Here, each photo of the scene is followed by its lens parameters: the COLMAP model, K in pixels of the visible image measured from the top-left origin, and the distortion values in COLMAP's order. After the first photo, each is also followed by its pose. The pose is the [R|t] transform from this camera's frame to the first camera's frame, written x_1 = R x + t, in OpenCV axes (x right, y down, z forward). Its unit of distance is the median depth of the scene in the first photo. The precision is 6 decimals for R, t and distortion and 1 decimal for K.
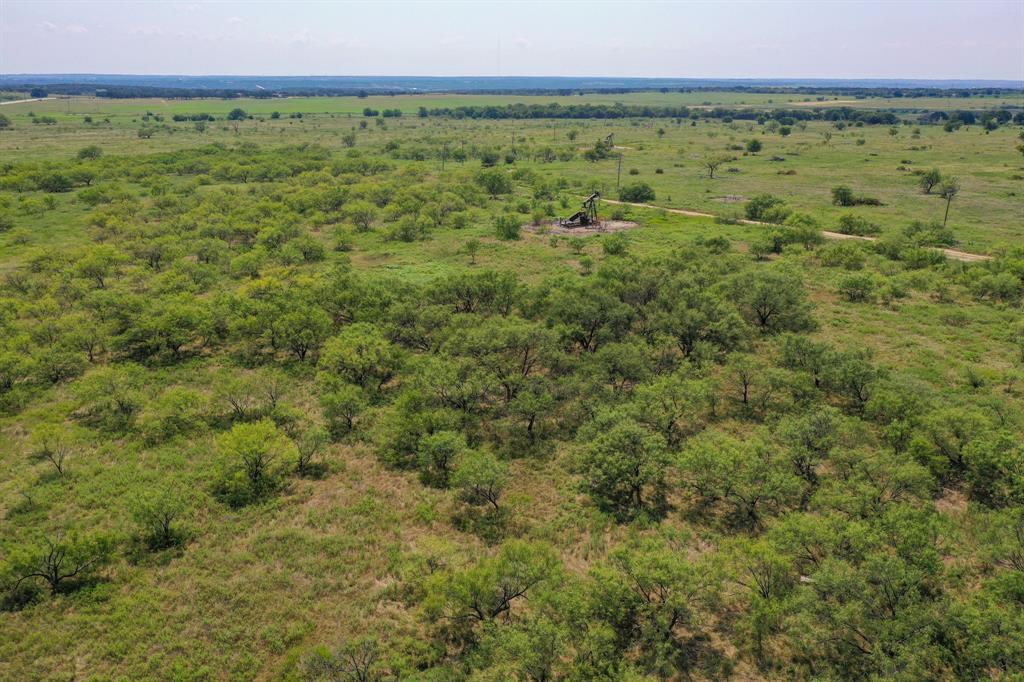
lens RADIAL K [[806.6, 0, 509.3], [0, 806.6, 339.7], [0, 0, 1]] dist [0.004076, 0.004517]
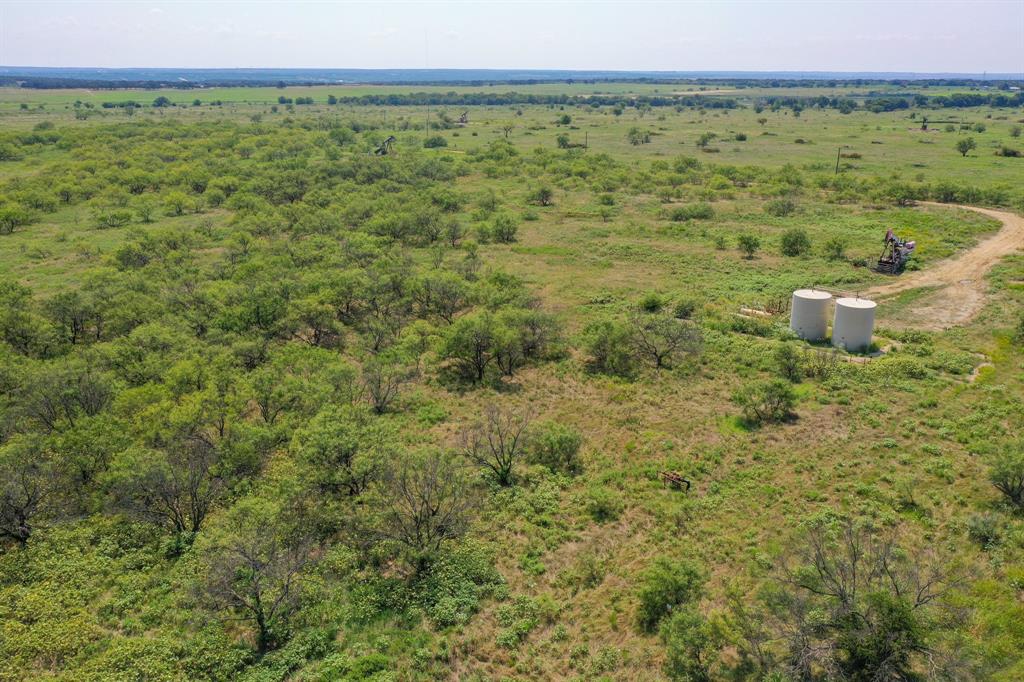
lens RADIAL K [[806.6, 0, 509.3], [0, 806.6, 339.7], [0, 0, 1]] dist [0.004076, 0.004517]
pose [[0.996775, -0.025760, 0.075995, 0.044119], [0.025145, 0.999643, 0.009040, 0.046567], [-0.076200, -0.007100, 0.997067, -0.137475]]
